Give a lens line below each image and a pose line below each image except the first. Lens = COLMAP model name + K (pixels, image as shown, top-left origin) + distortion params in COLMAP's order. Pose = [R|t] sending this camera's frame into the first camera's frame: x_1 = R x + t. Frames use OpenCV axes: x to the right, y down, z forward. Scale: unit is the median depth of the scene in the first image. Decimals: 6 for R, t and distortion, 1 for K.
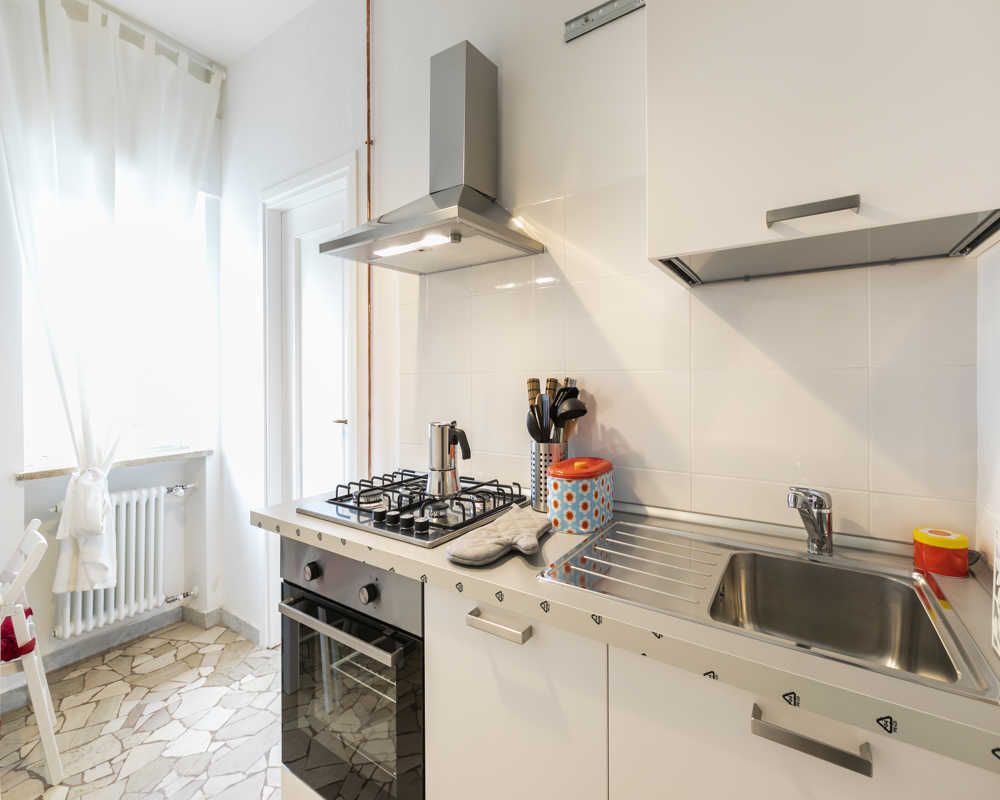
lens RADIAL K [[449.2, 0, 492.9], [0, 449.2, 379.6], [0, 0, 1]] dist [0.000923, 0.000561]
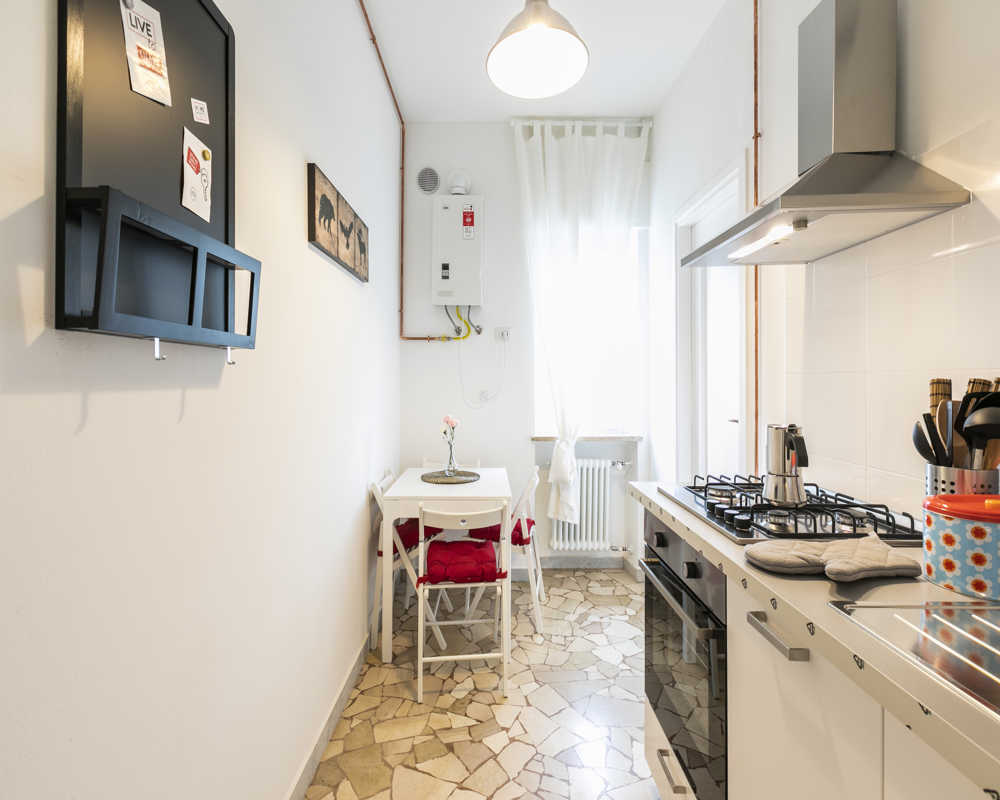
lens RADIAL K [[449.2, 0, 492.9], [0, 449.2, 379.6], [0, 0, 1]] dist [0.000923, 0.000561]
pose [[0.560123, 0.006473, -0.828384, 0.287330], [-0.005687, 0.999976, 0.003969, -0.000091], [0.828390, 0.002488, 0.560147, -0.026906]]
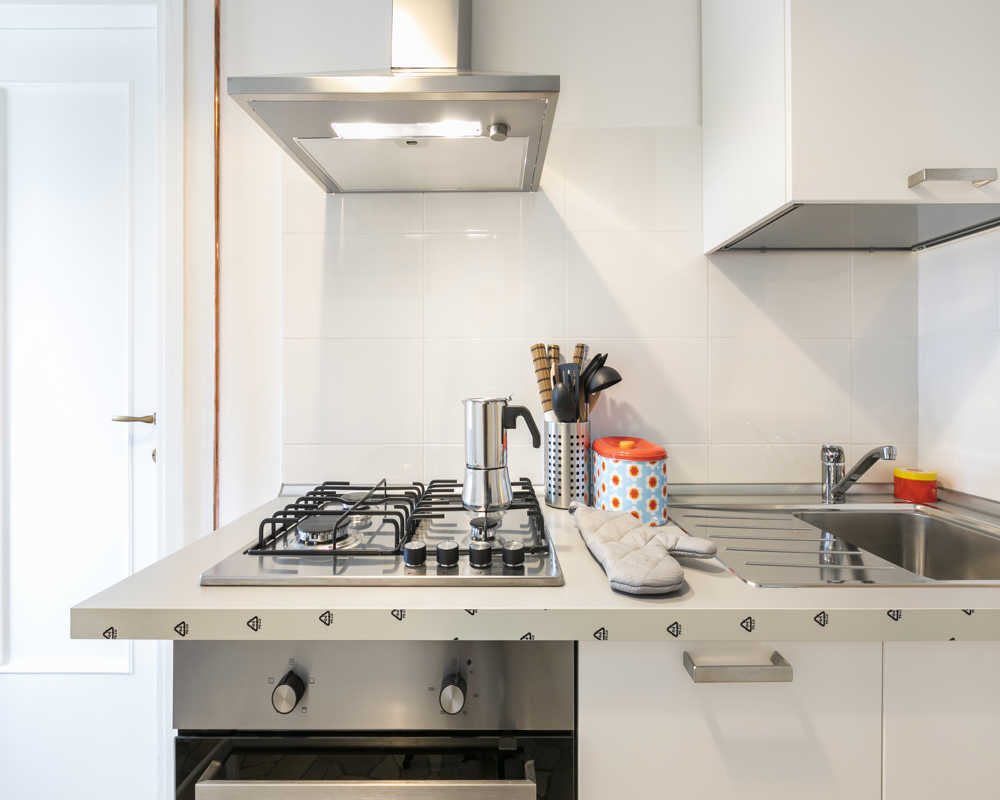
lens RADIAL K [[455.5, 0, 478.6], [0, 455.5, 378.1], [0, 0, 1]] dist [-0.000184, -0.000092]
pose [[0.832458, 0.005598, 0.554060, -0.442450], [-0.003966, 0.999984, -0.004145, 0.060720], [-0.554074, 0.001254, 0.832467, 0.385588]]
